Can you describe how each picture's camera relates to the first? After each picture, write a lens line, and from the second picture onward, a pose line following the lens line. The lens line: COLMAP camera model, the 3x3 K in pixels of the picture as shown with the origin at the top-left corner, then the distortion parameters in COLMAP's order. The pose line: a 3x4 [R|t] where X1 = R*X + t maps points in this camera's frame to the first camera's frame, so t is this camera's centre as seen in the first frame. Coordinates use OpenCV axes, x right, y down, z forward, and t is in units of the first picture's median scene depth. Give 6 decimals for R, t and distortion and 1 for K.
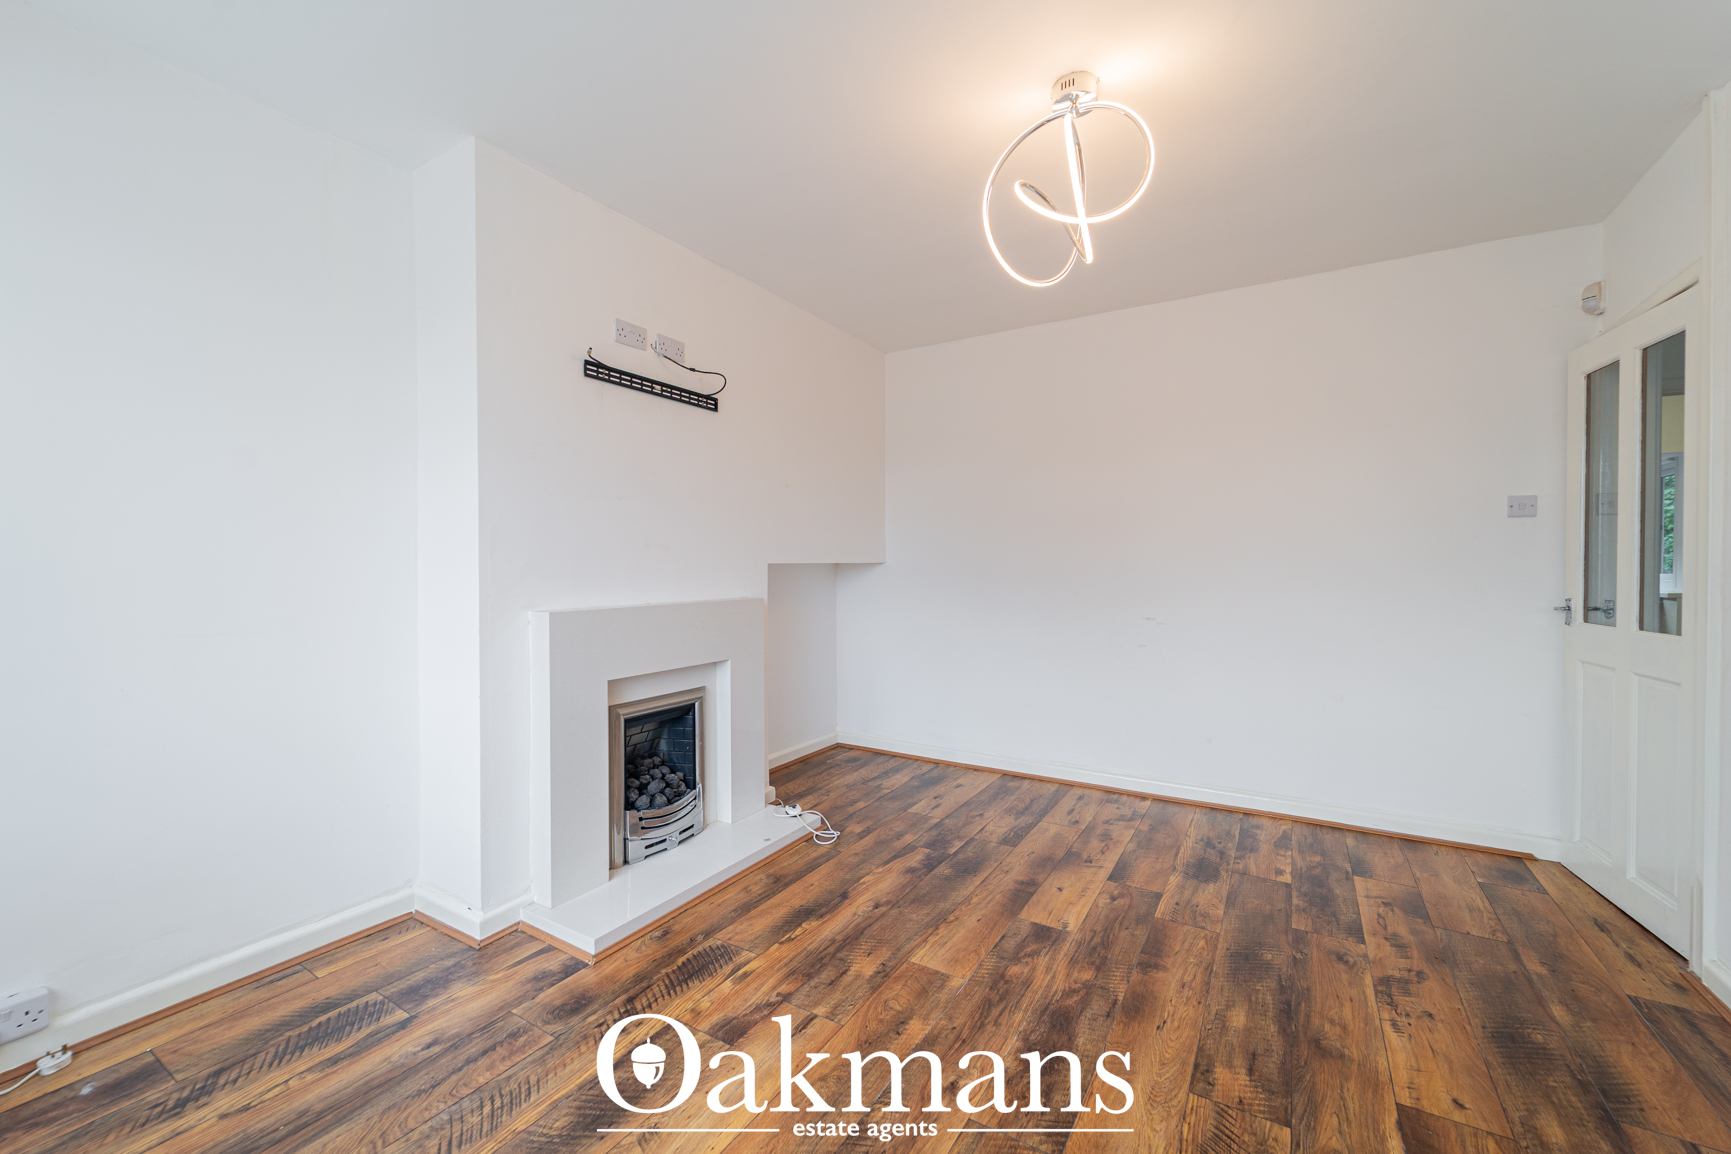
lens RADIAL K [[694.7, 0, 864.6], [0, 694.7, 572.9], [0, 0, 1]] dist [0.005446, -0.004163]
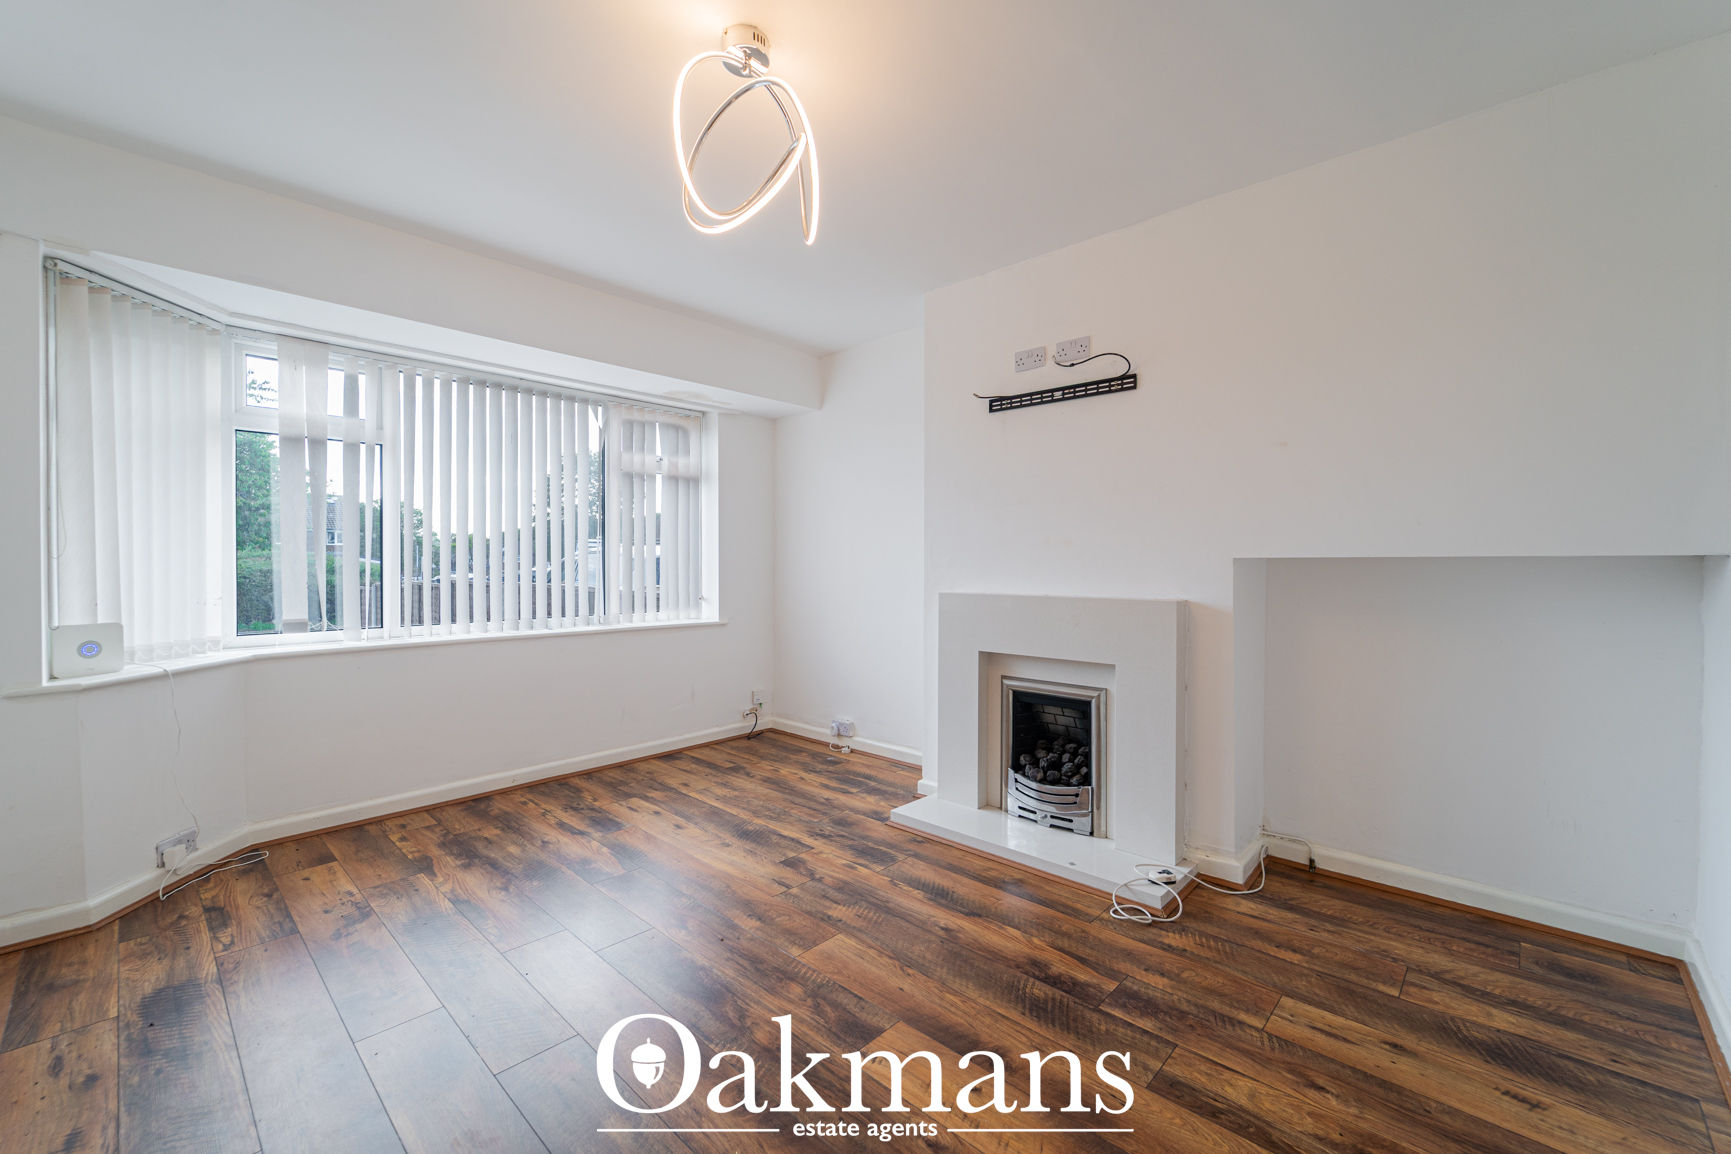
lens RADIAL K [[699.1, 0, 864.5], [0, 699.1, 569.7], [0, 0, 1]] dist [0.005672, -0.004228]
pose [[-0.205977, 0.008612, -0.978519, 0.888800], [-0.014361, 0.999827, 0.011822, -0.005374], [0.978451, 0.016488, -0.205818, 1.016405]]
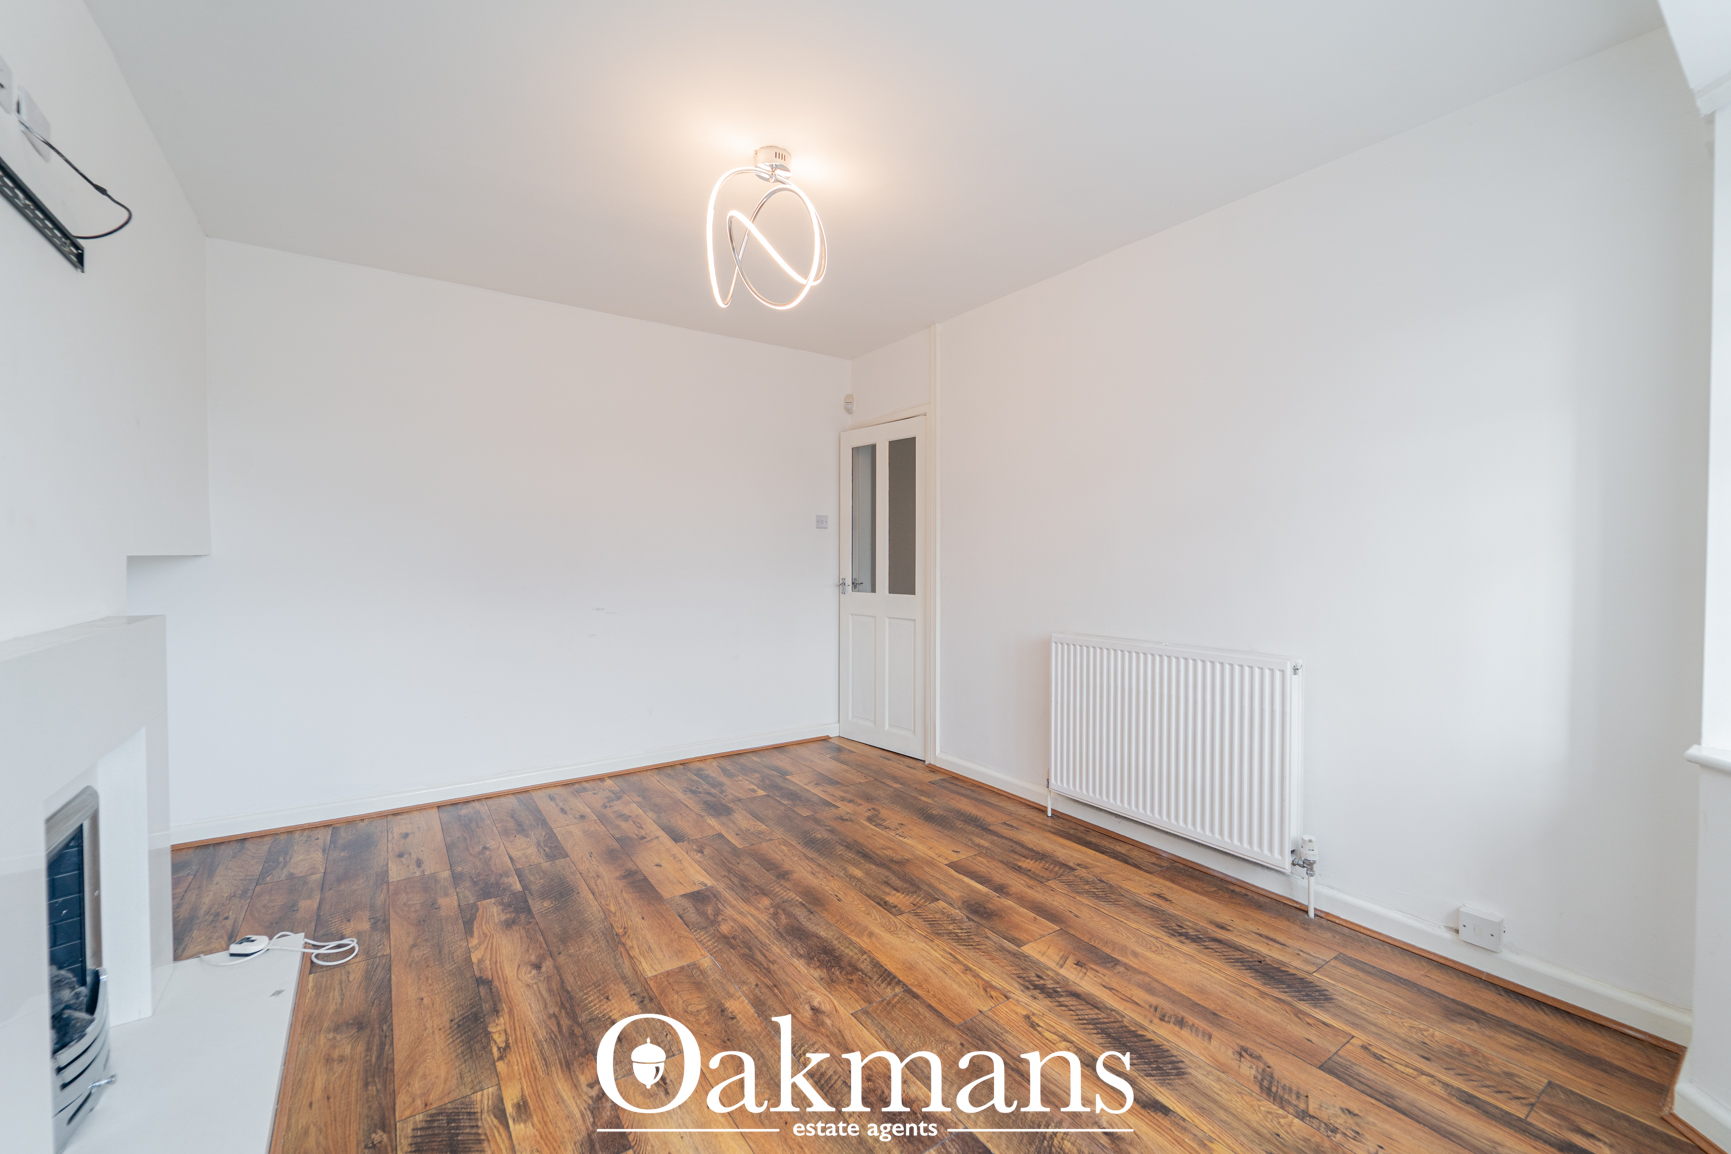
lens RADIAL K [[699.1, 0, 864.5], [0, 699.1, 569.7], [0, 0, 1]] dist [0.005672, -0.004228]
pose [[0.404018, -0.014885, 0.914630, -0.554031], [0.009775, 0.999881, 0.011954, -0.003629], [-0.914699, 0.004111, 0.404115, 0.280659]]
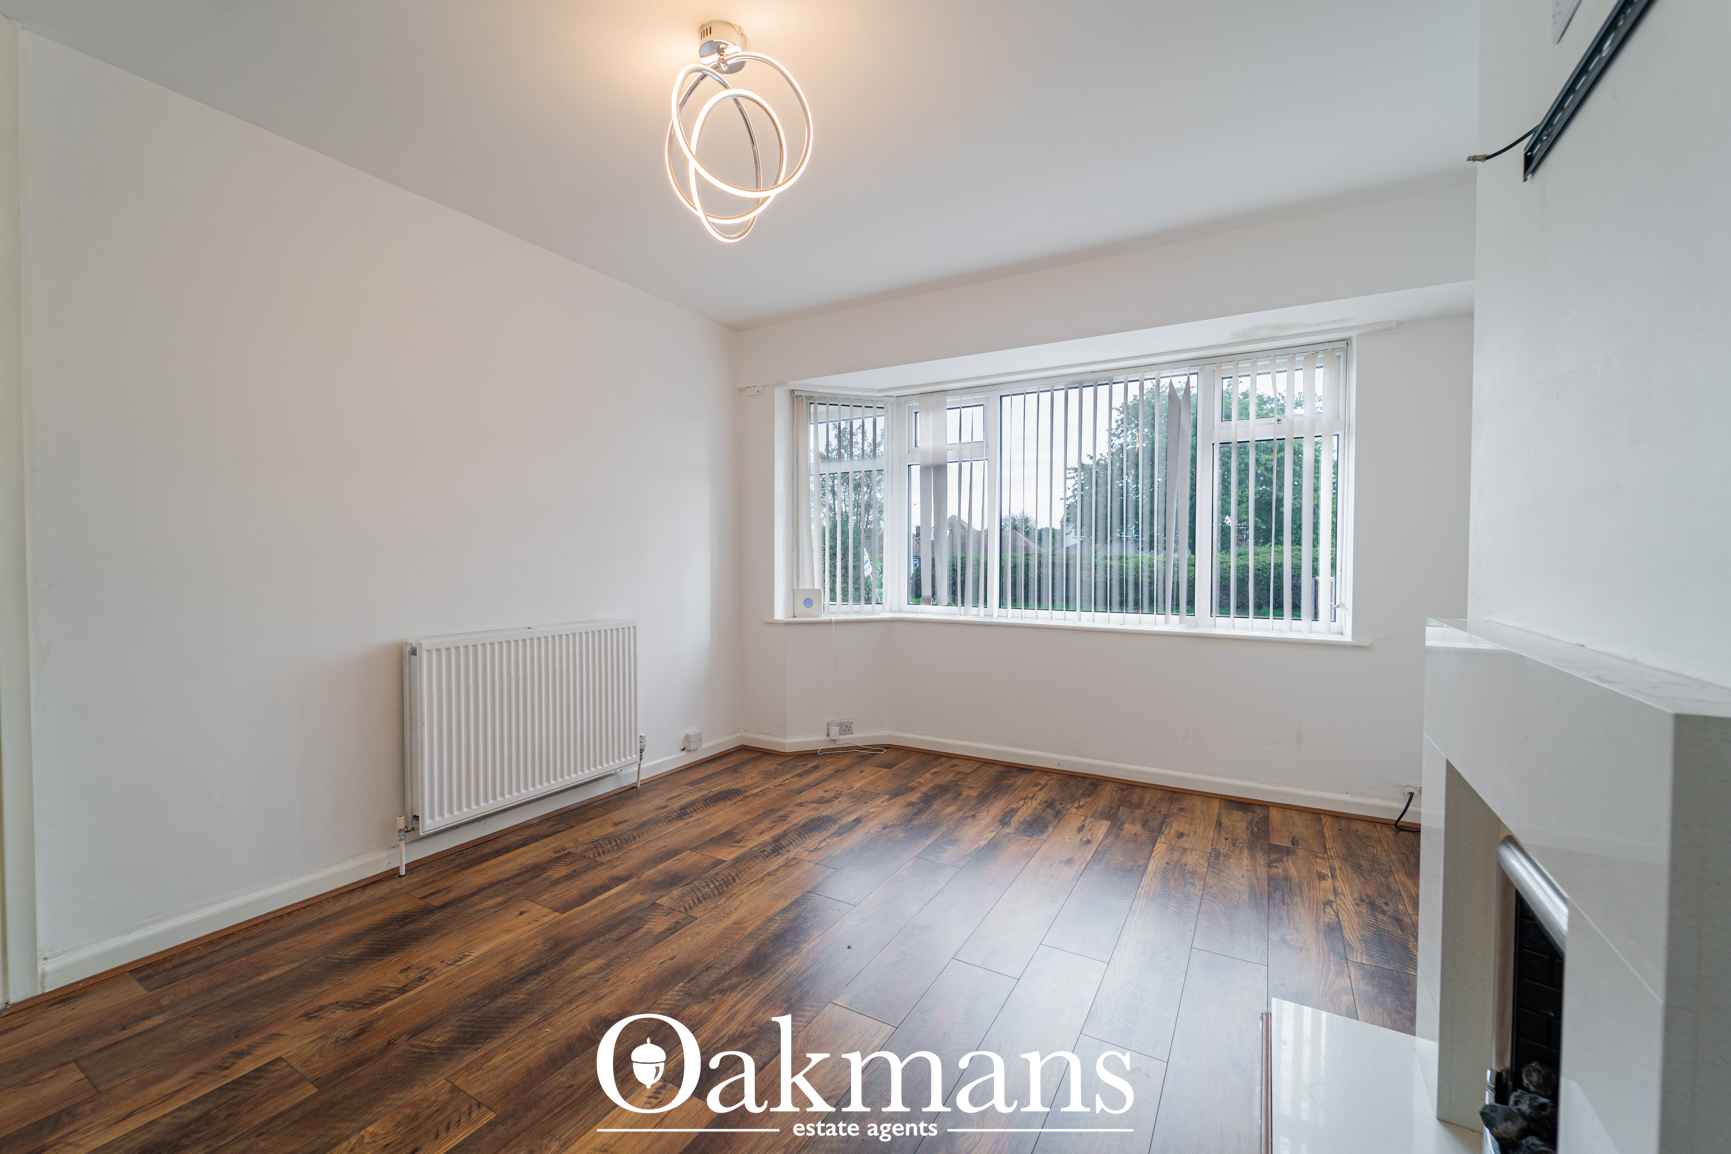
lens RADIAL K [[699.1, 0, 864.5], [0, 699.1, 569.7], [0, 0, 1]] dist [0.005672, -0.004228]
pose [[-0.999773, -0.002099, -0.021206, 0.096168], [-0.002851, 0.999365, 0.035511, -0.011106], [0.021118, 0.035563, -0.999144, 1.478977]]
